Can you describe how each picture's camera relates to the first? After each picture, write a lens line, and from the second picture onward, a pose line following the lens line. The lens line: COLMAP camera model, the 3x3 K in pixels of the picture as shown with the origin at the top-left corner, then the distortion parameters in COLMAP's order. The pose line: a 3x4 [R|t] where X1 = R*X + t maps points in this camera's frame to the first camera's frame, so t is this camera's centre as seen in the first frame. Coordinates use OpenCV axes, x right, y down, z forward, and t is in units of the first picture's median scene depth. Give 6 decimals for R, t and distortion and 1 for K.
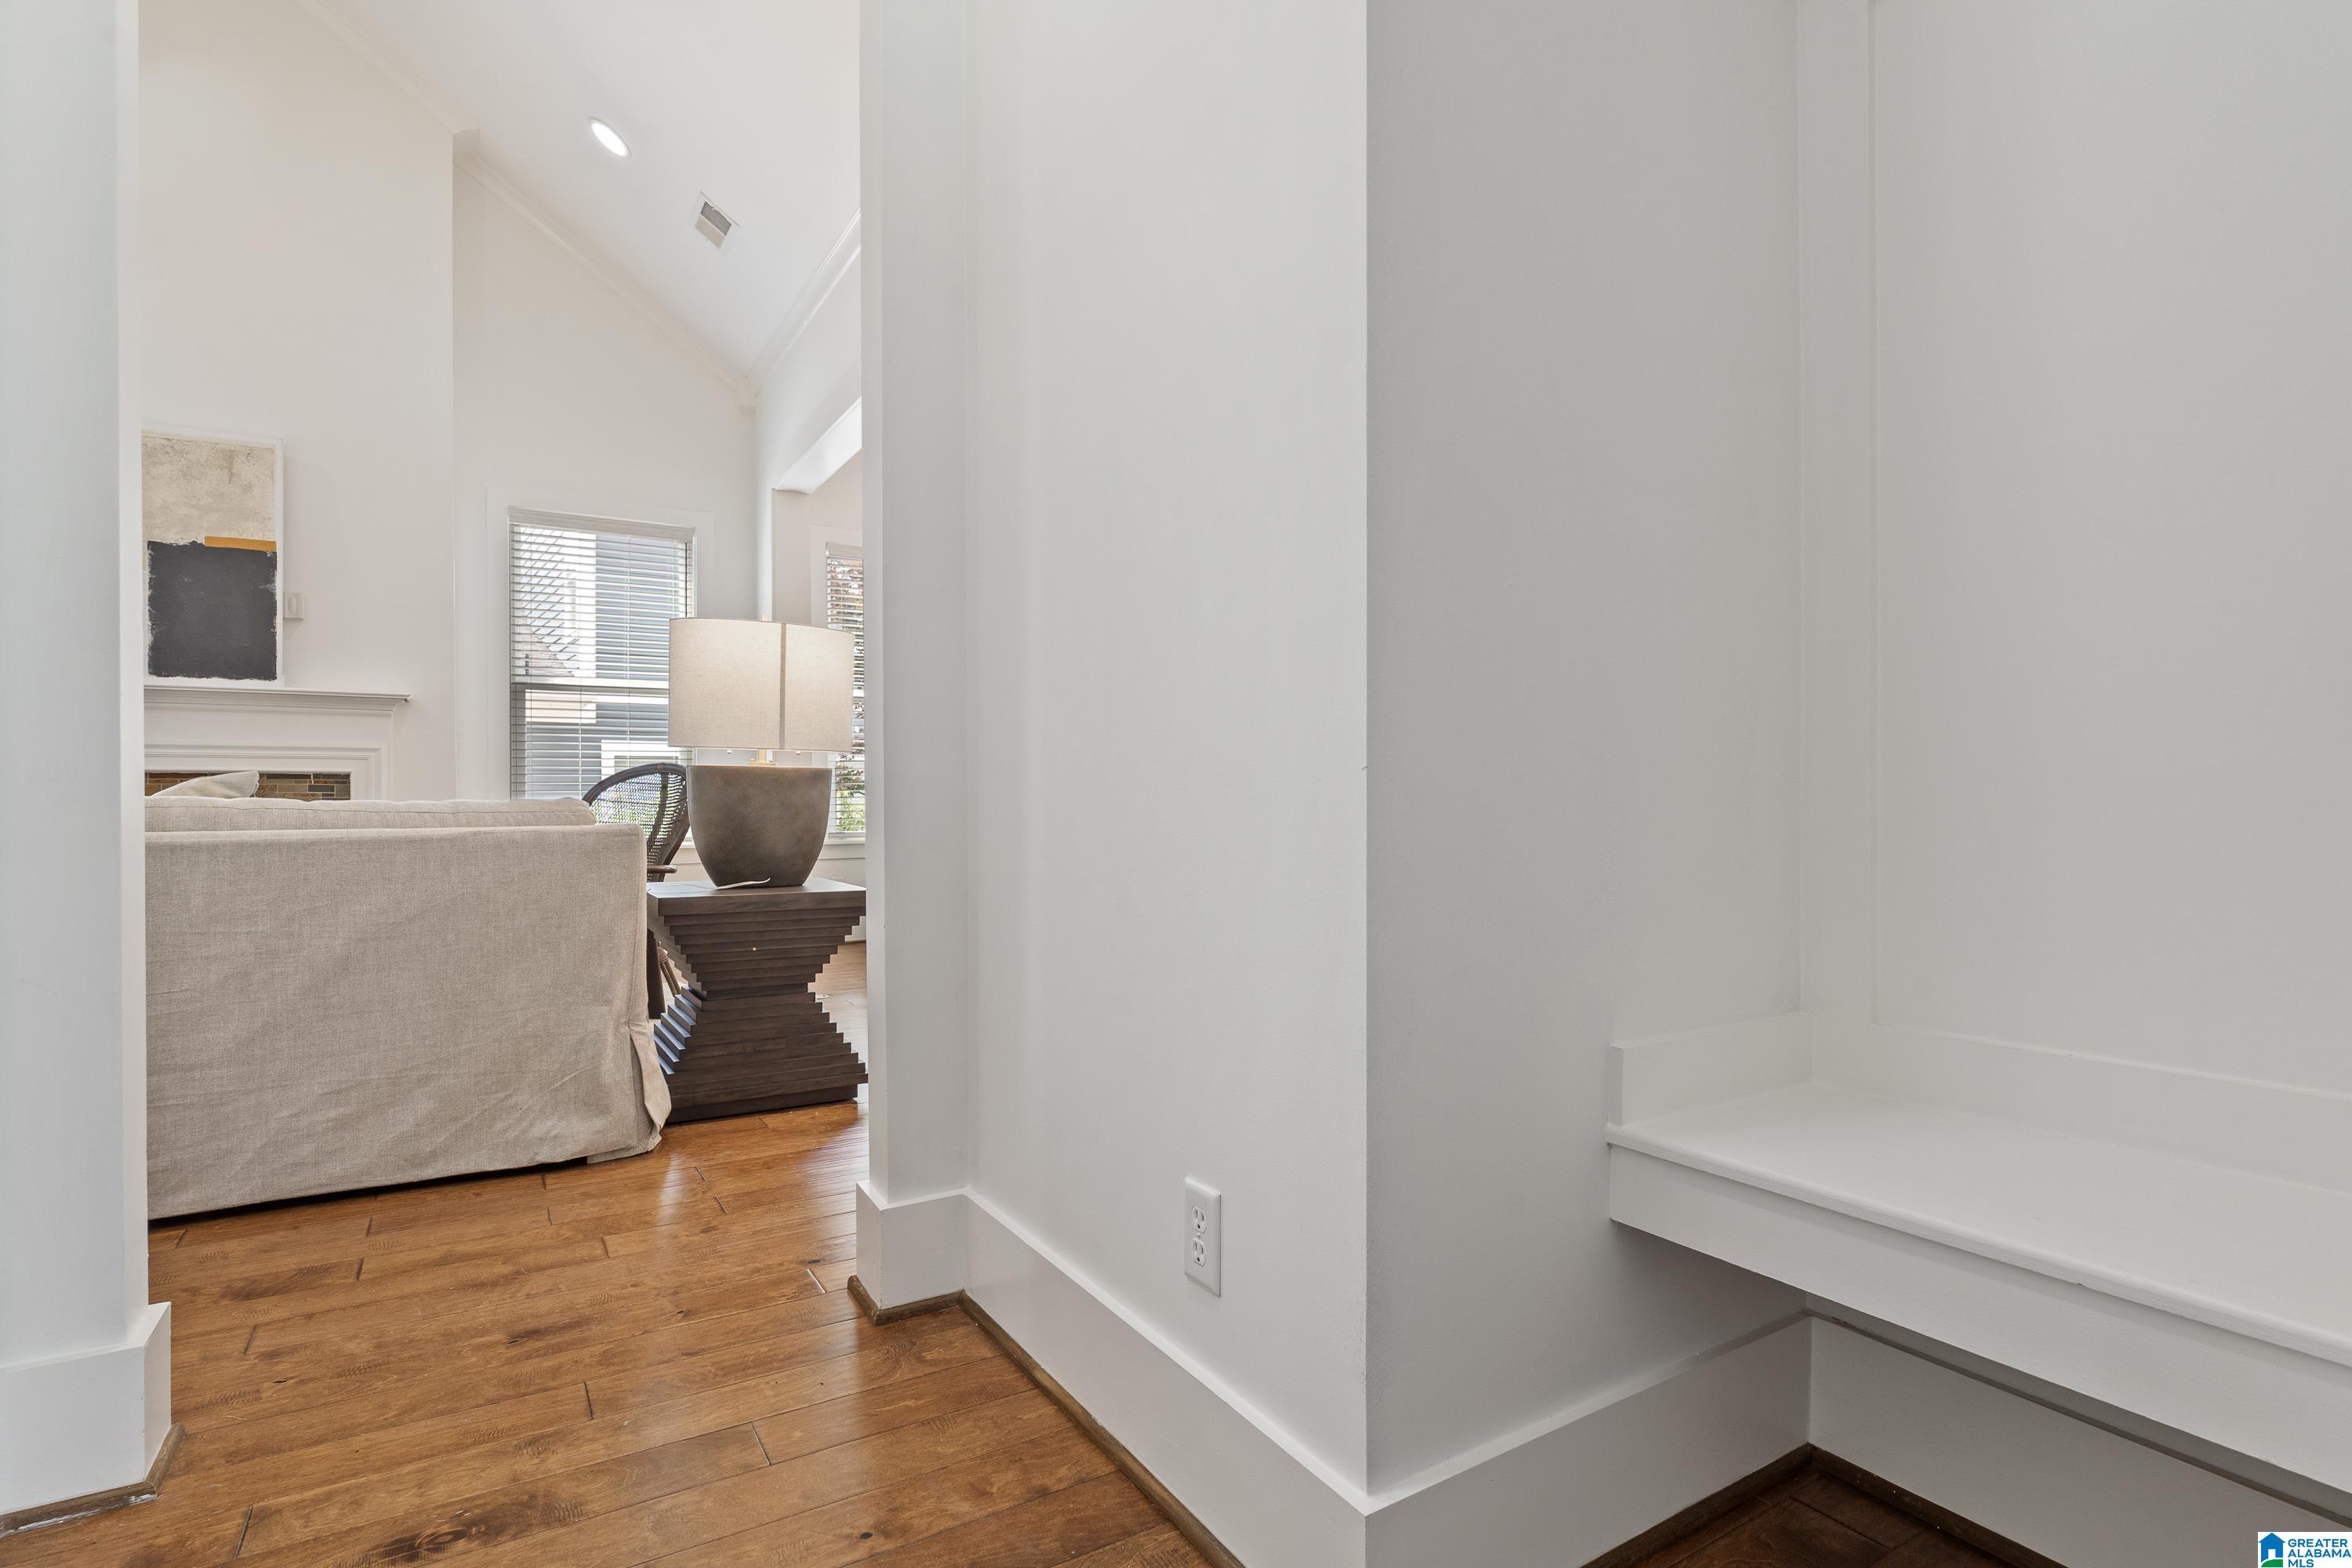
lens RADIAL K [[1135.6, 0, 1178.5], [0, 1135.6, 791.4], [0, 0, 1]] dist [0.001504, 0.000139]
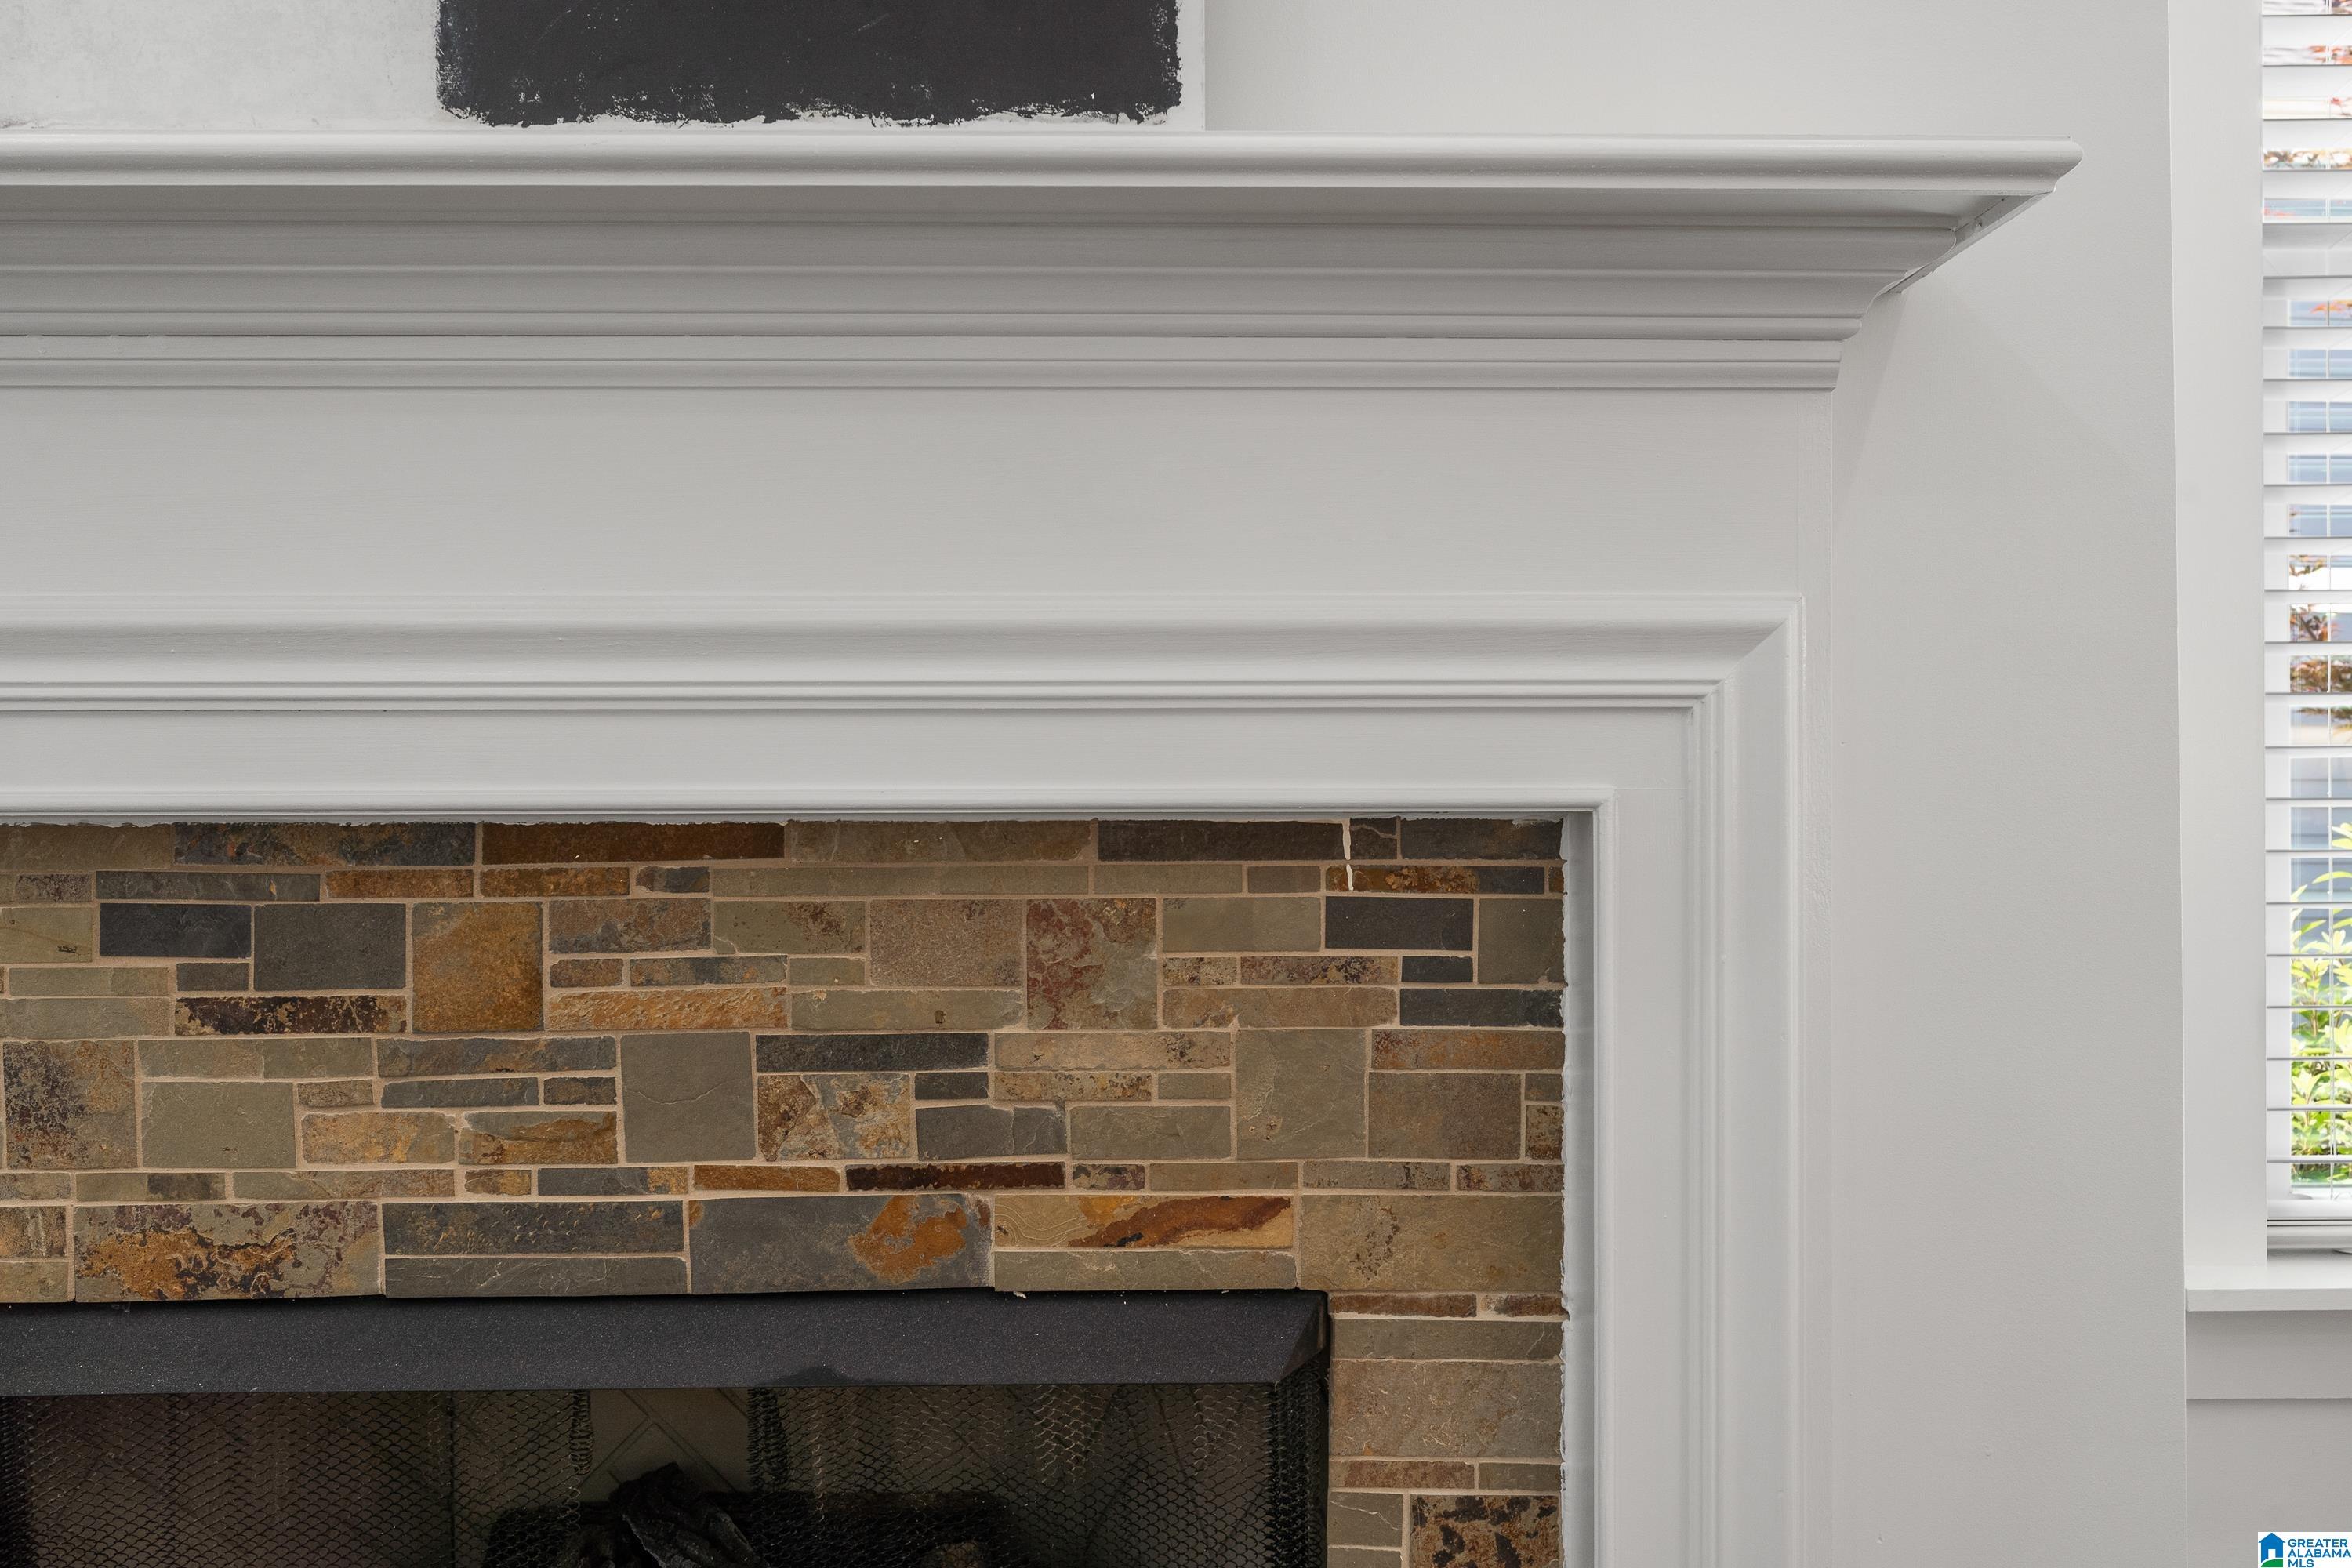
lens RADIAL K [[1900.4, 0, 1174.7], [0, 1900.4, 783.8], [0, 0, 1]] dist [-0.000061, -0.000015]
pose [[0.855134, -0.002047, -0.518402, -0.657306], [0.002636, 0.999996, 0.000399, -0.020181], [0.518400, -0.001708, 0.855137, 0.785058]]
